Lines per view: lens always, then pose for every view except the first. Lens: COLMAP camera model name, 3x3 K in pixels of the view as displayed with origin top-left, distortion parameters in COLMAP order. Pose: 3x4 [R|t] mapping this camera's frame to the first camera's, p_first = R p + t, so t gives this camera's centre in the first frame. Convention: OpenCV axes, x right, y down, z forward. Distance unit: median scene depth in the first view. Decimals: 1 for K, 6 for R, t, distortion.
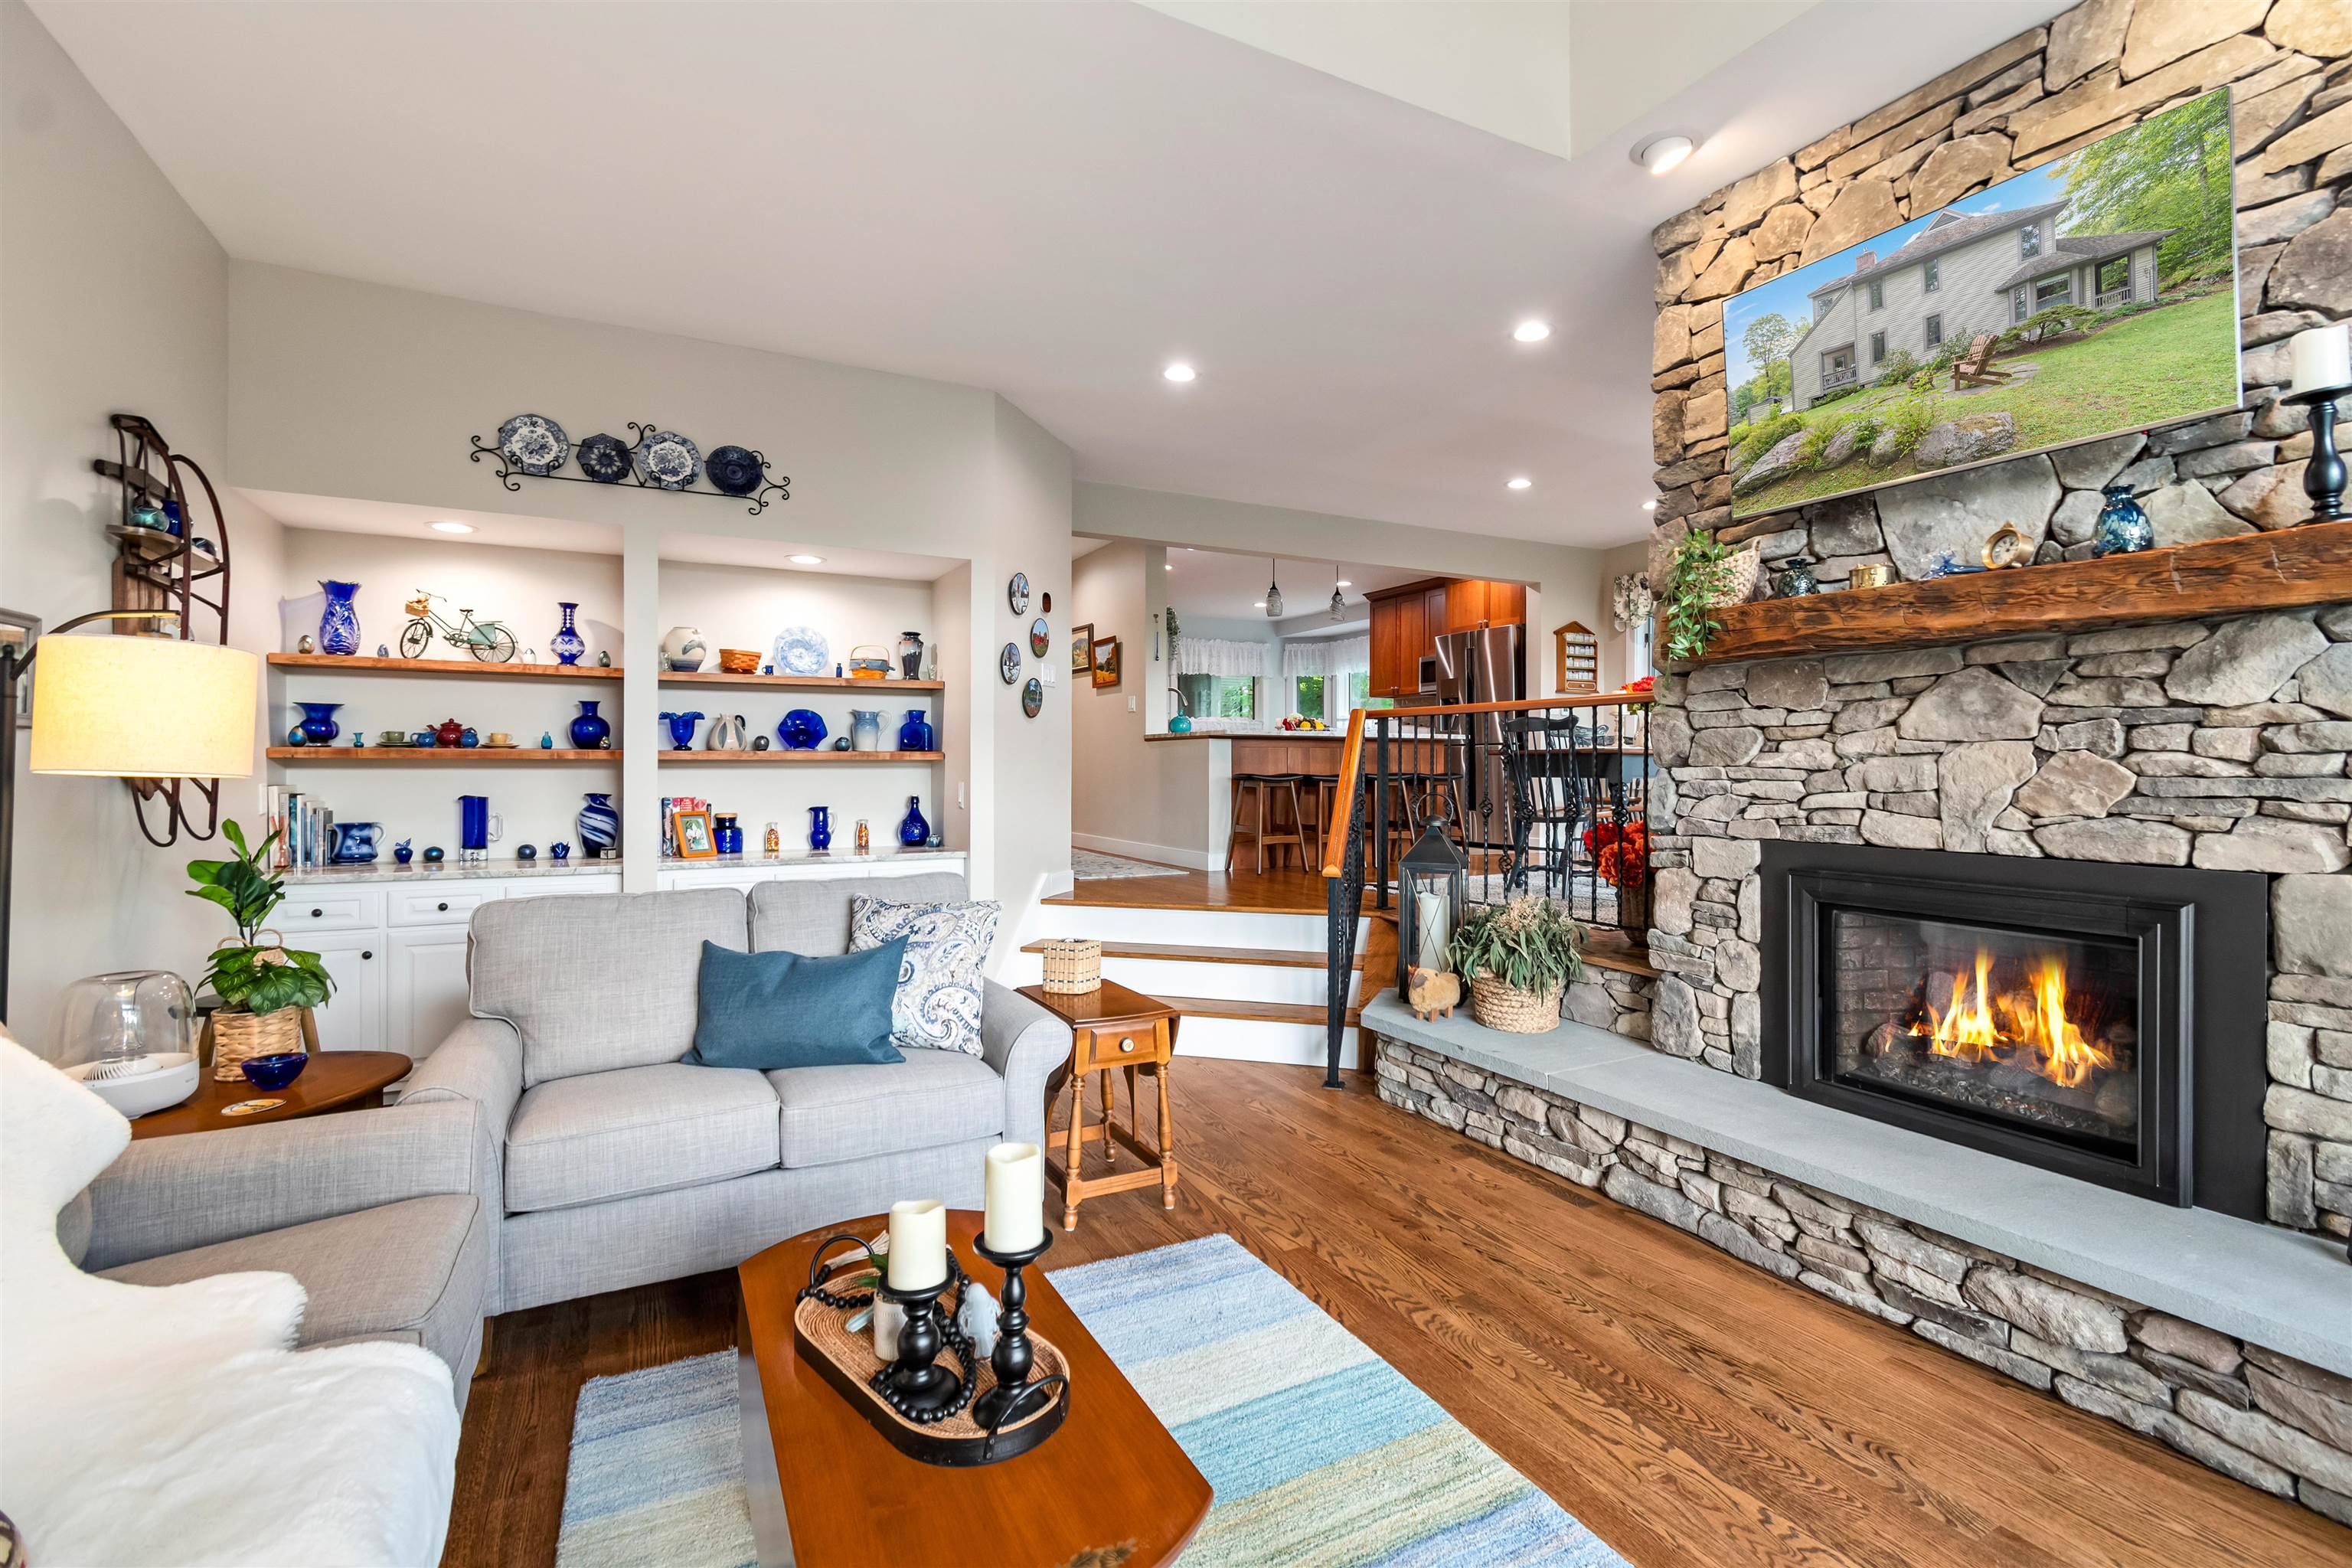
lens RADIAL K [[1047.9, 0, 1186.8], [0, 1047.9, 772.2], [0, 0, 1]] dist [0.003870, -0.001121]
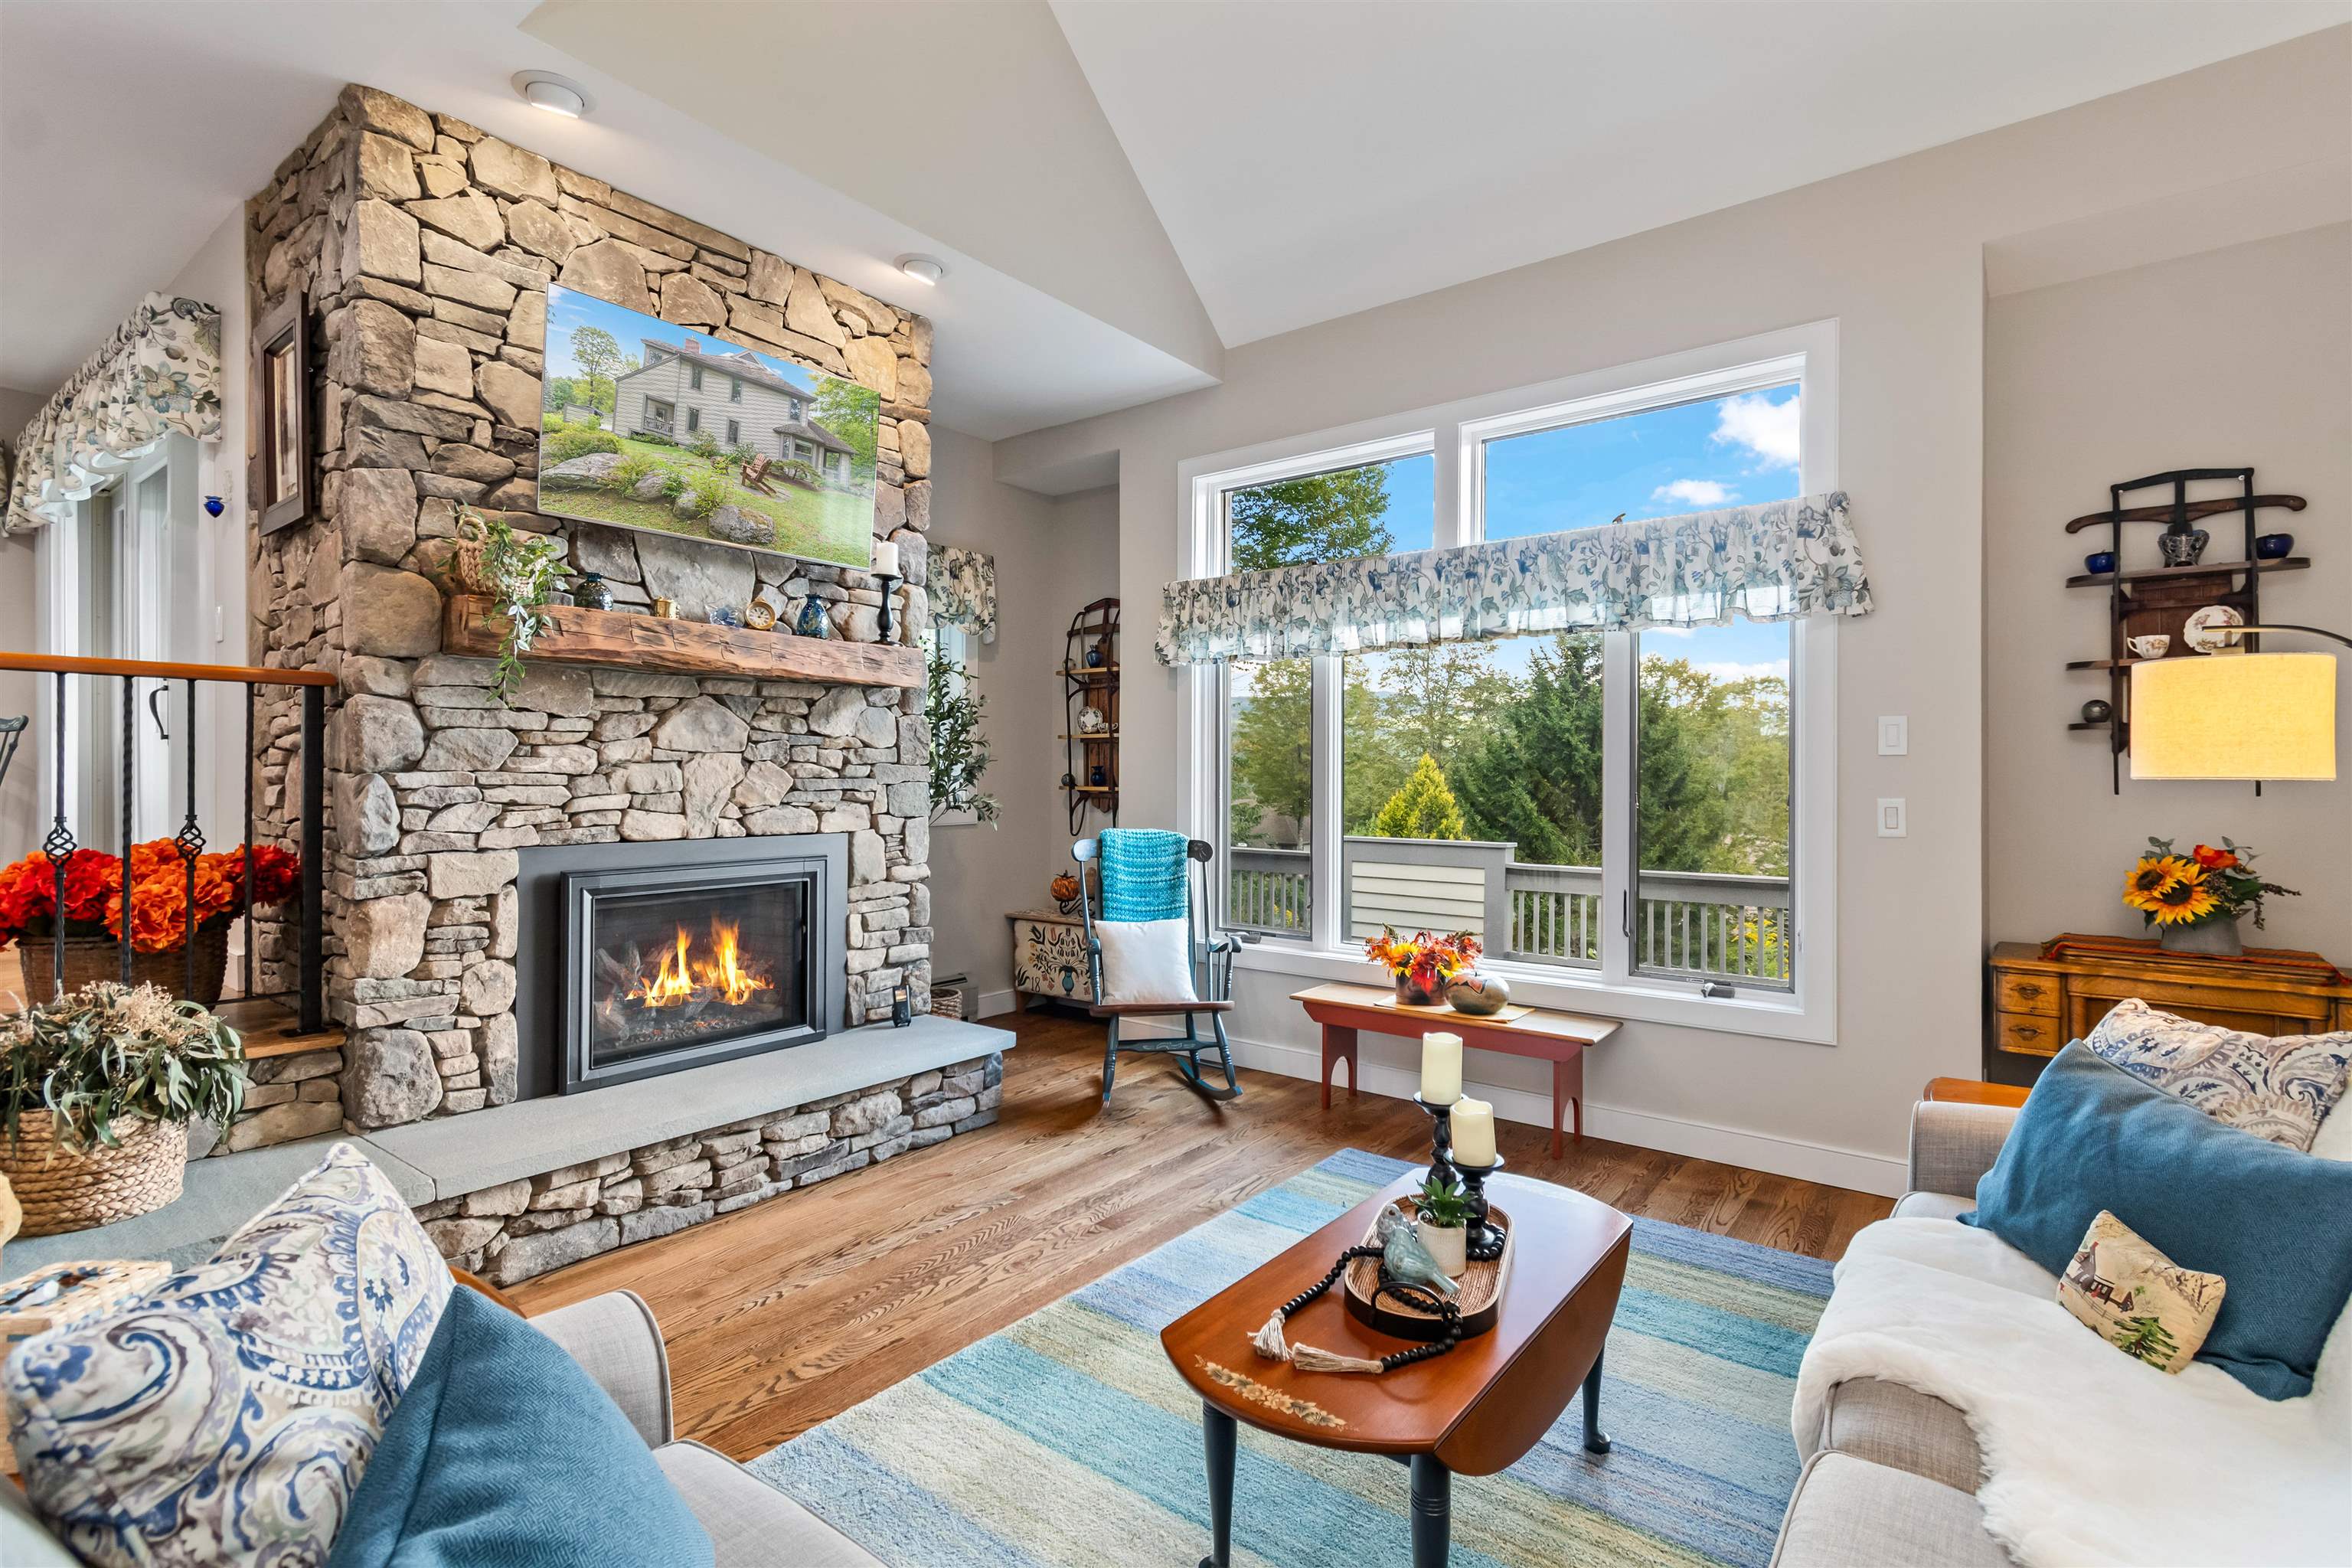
lens RADIAL K [[1098.0, 0, 1190.1], [0, 1098.0, 776.2], [0, 0, 1]] dist [0.004663, -0.000150]
pose [[-0.420997, -0.003471, 0.907055, -0.660437], [0.002936, 0.999982, 0.005190, -0.004610], [-0.907057, 0.004848, -0.420979, 0.923894]]
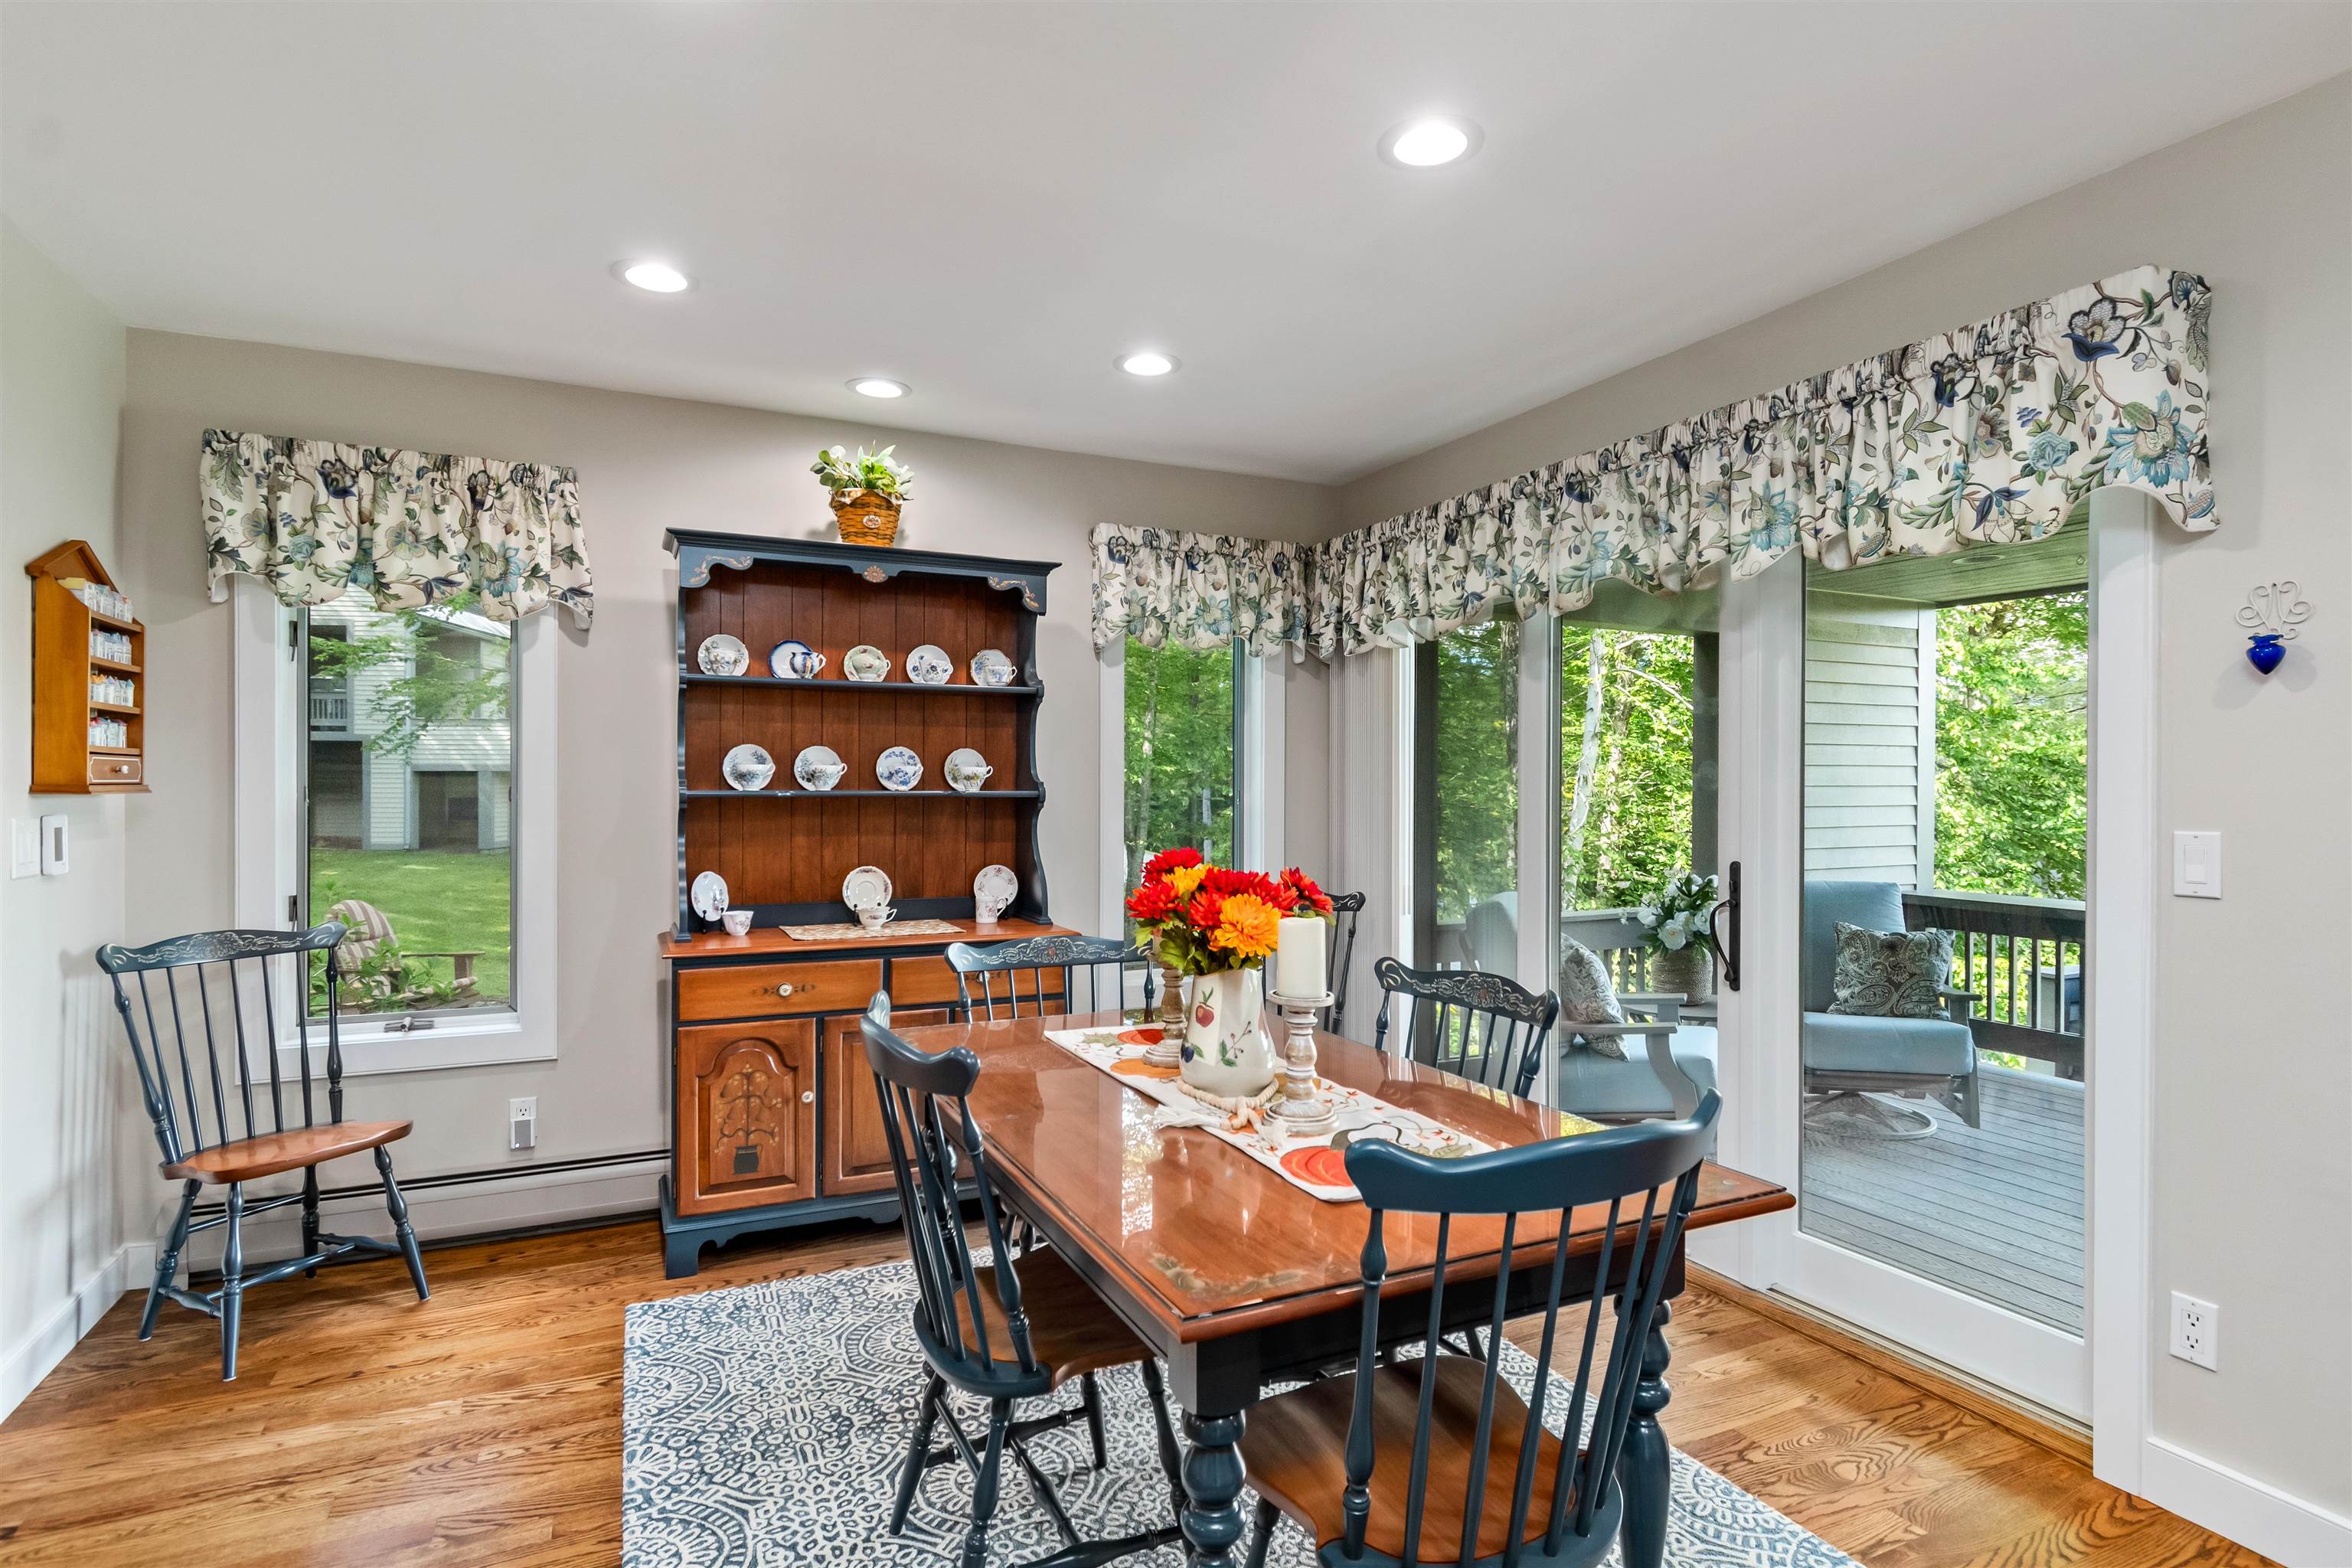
lens RADIAL K [[1190.1, 0, 1178.4], [0, 1190.1, 791.0], [0, 0, 1]] dist [0.007576, -0.006314]
pose [[0.038369, -0.005426, 0.999249, 0.167582], [0.002946, 0.999982, 0.005317, -0.221182], [-0.999259, 0.002739, 0.038384, 1.976684]]
